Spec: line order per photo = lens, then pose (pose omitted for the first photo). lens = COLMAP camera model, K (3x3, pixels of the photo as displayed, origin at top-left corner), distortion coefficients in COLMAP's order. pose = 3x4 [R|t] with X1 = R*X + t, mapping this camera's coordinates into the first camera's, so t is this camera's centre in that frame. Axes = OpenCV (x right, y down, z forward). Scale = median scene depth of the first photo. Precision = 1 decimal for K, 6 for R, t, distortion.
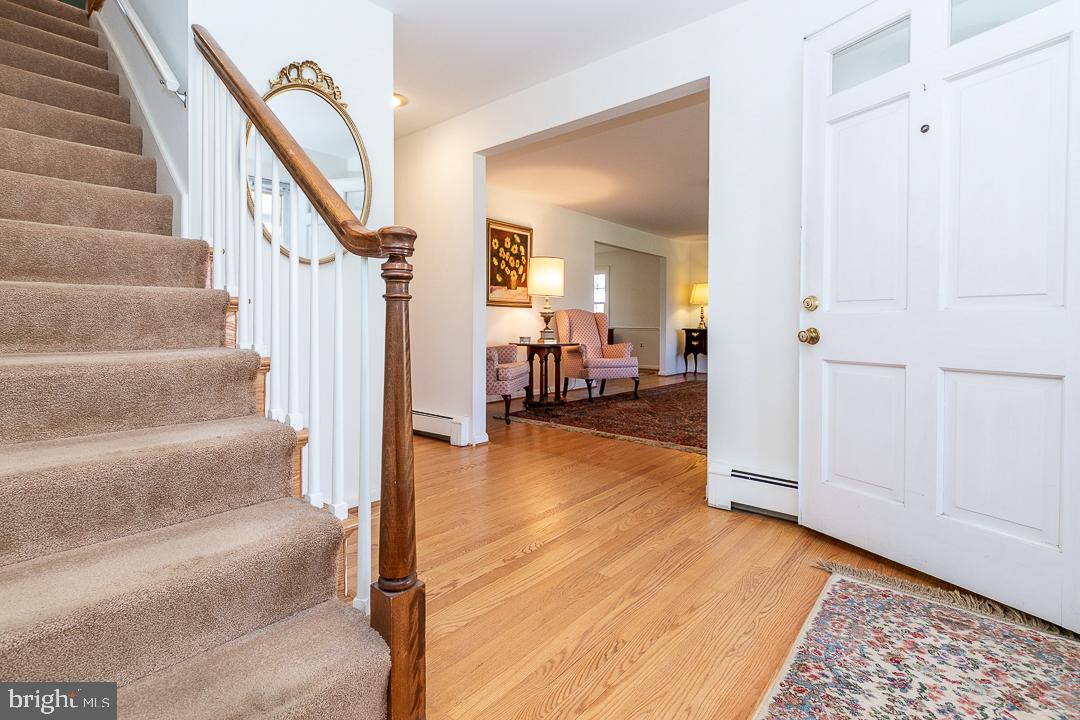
lens RADIAL K [[510.8, 0, 543.2], [0, 510.8, 333.0], [0, 0, 1]] dist [-0.002670, -0.000402]
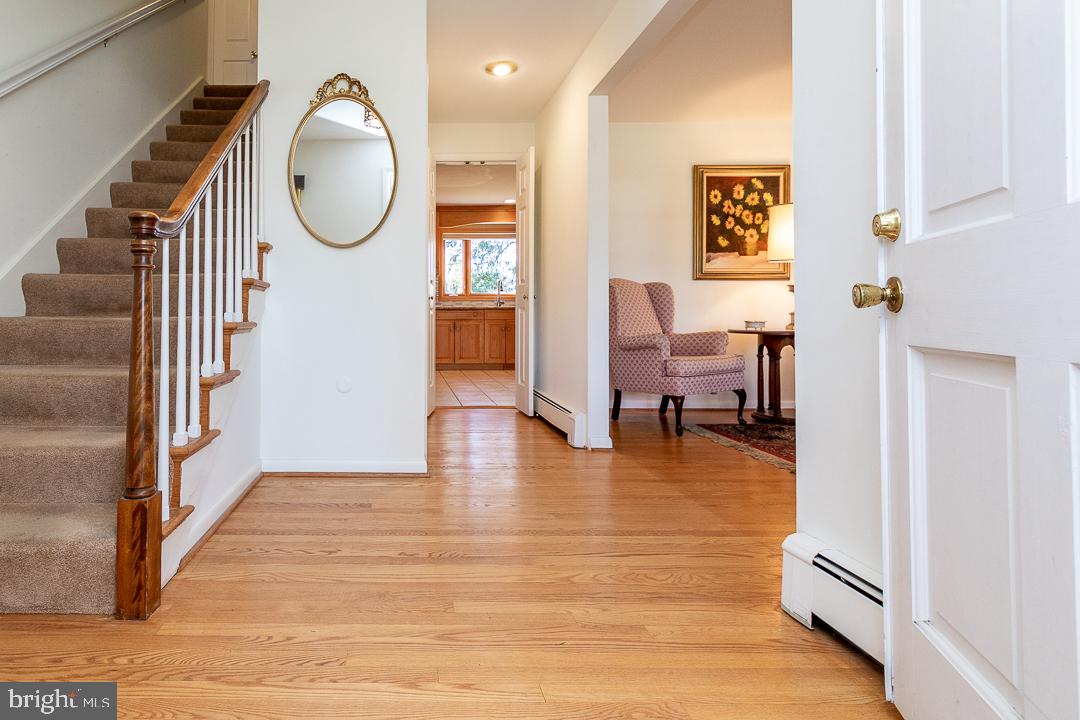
lens RADIAL K [[621.4, 0, 538.5], [0, 621.4, 313.3], [0, 0, 1]] dist [-0.003094, 0.000457]
pose [[0.630287, -0.018493, -0.776142, 0.446655], [-0.006632, 0.999552, -0.029201, 0.024345], [0.776334, 0.023553, 0.629881, 0.231599]]
